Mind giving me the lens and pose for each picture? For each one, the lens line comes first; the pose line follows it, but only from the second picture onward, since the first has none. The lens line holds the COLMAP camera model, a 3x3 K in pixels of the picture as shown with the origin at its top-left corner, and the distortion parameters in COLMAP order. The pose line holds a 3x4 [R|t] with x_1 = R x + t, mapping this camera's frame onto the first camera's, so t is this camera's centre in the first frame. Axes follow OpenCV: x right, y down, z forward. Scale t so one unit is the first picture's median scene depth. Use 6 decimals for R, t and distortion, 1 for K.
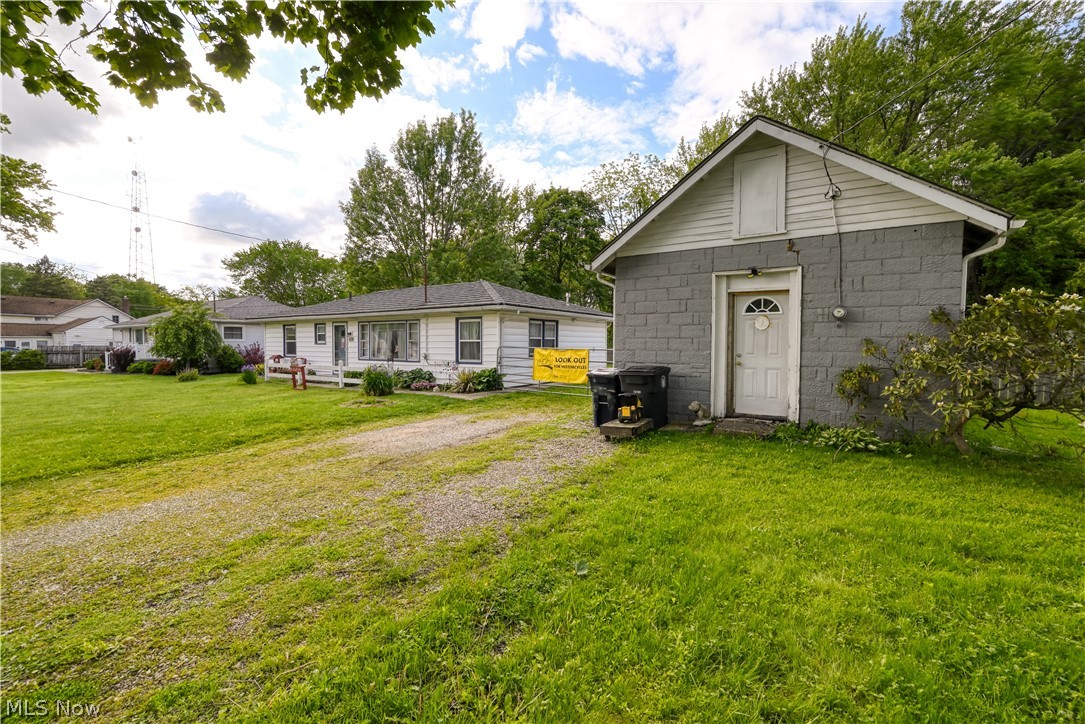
lens RADIAL K [[434.7, 0, 559.4], [0, 434.7, 366.9], [0, 0, 1]] dist [0.001566, 0.000241]
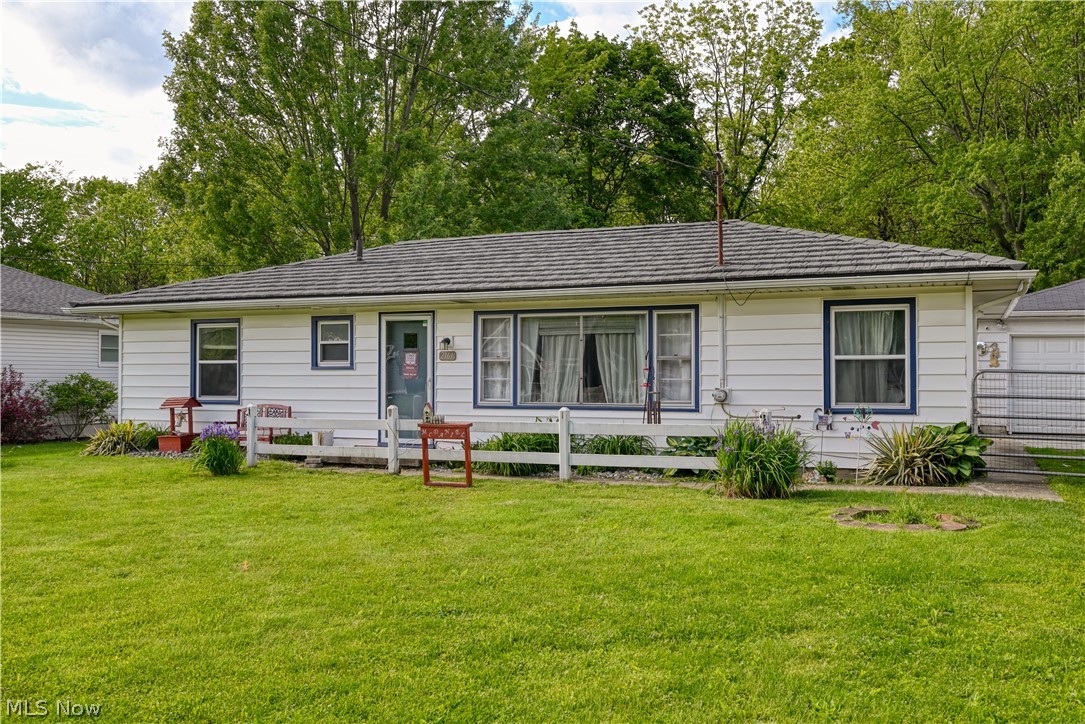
lens RADIAL K [[942.0, 0, 550.9], [0, 942.0, 368.2], [0, 0, 1]] dist [-0.003067, 0.013356]
pose [[0.988779, 0.000538, 0.149382, -0.525171], [0.008991, 0.997966, -0.063105, 0.002778], [-0.149112, 0.063740, 0.986764, 0.141910]]
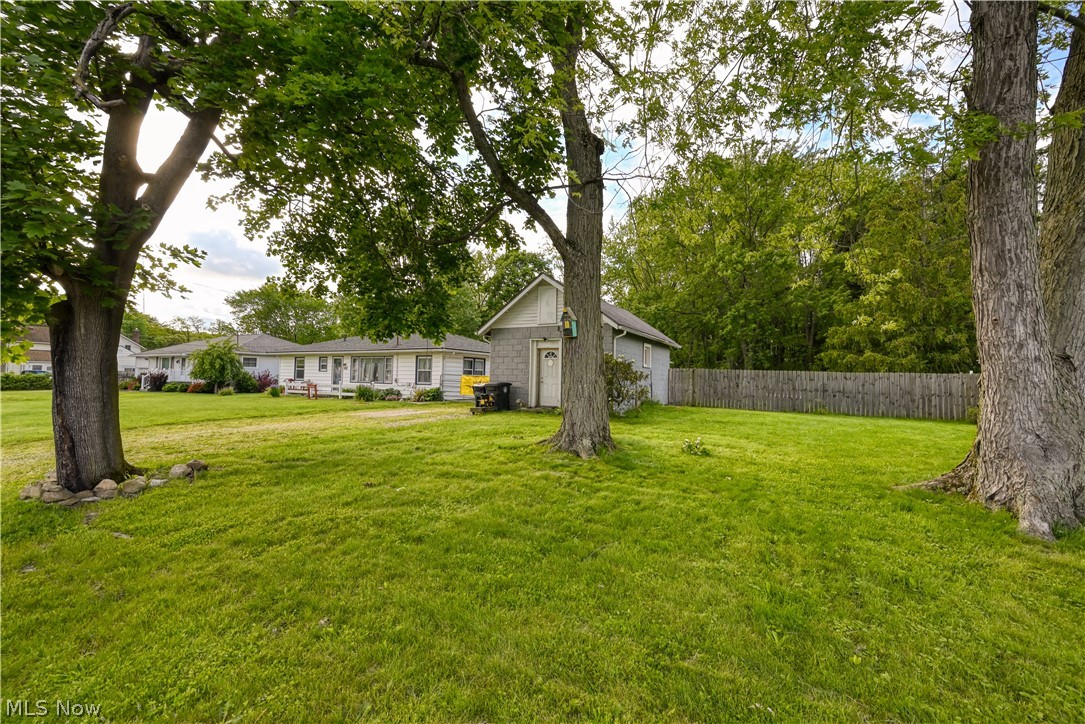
lens RADIAL K [[434.7, 0, 554.6], [0, 434.7, 368.9], [0, 0, 1]] dist [0.001566, 0.000241]
pose [[0.999297, 0.019963, 0.031732, 0.177905], [-0.017418, 0.996758, -0.078551, 0.041523], [-0.033198, 0.077943, 0.996405, -0.483687]]
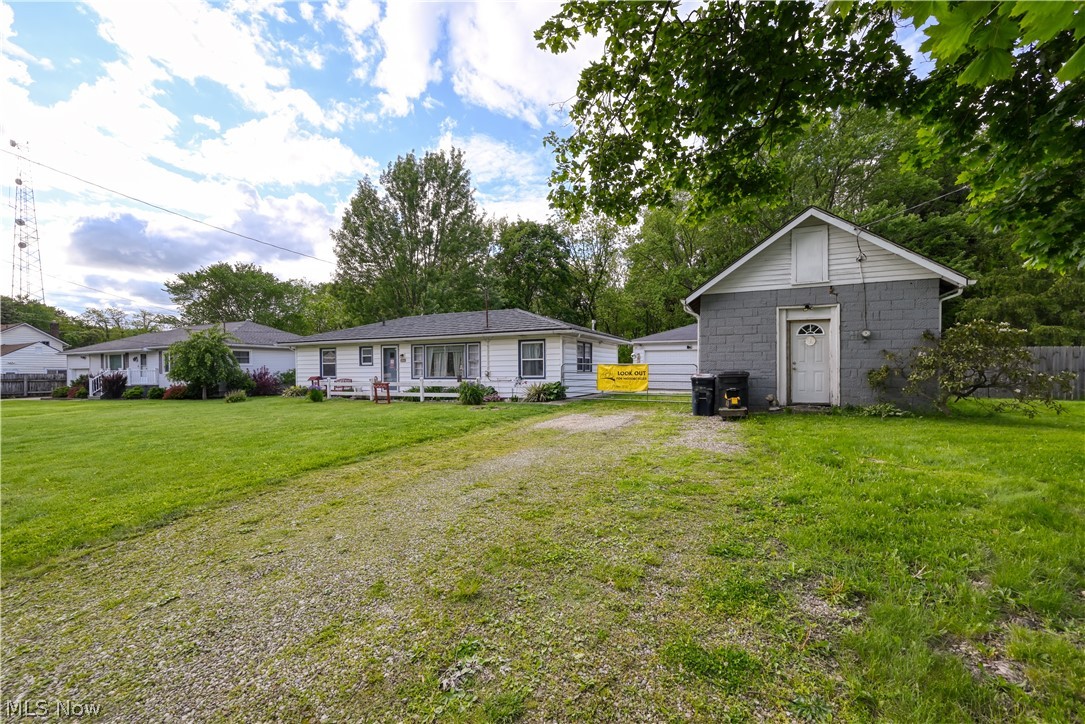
lens RADIAL K [[434.7, 0, 548.2], [0, 434.7, 389.5], [0, 0, 1]] dist [0.001566, 0.000241]
pose [[0.990799, -0.016636, 0.134318, -0.268038], [0.017769, 0.999816, -0.007238, 0.025647], [-0.134173, 0.009558, 0.990912, -0.152179]]
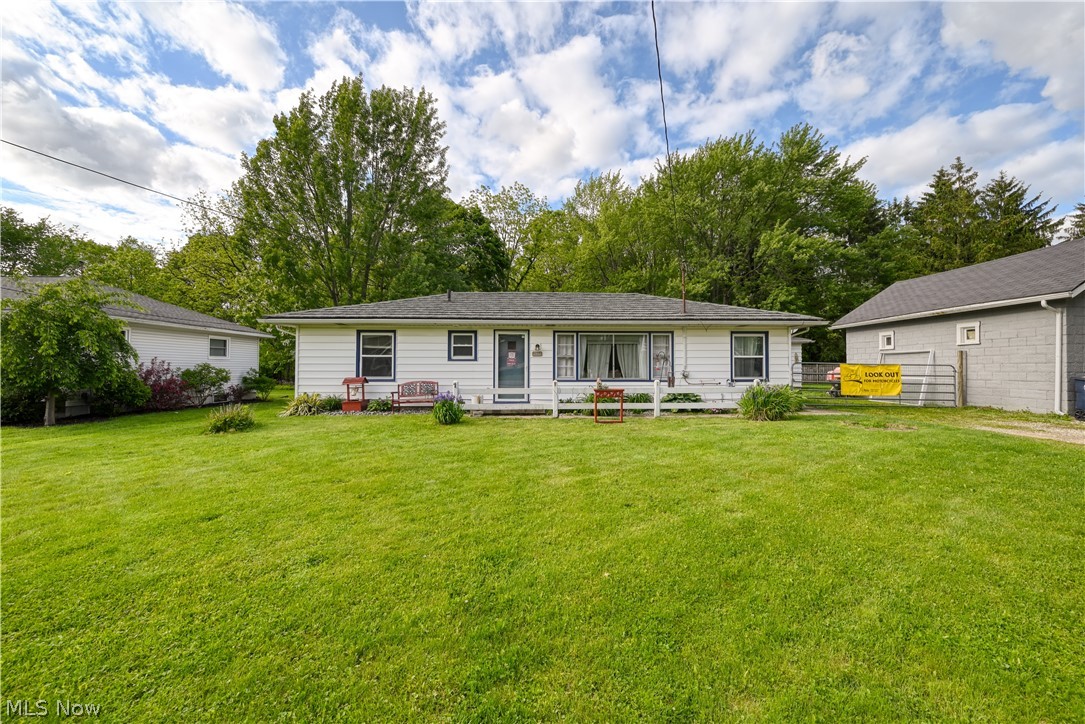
lens RADIAL K [[434.7, 0, 548.4], [0, 434.7, 363.9], [0, 0, 1]] dist [0.001566, 0.000241]
pose [[0.838032, 0.006307, 0.545584, -0.886572], [0.029651, 0.997929, -0.057081, -0.003713], [-0.544814, 0.064013, 0.836110, 0.377353]]
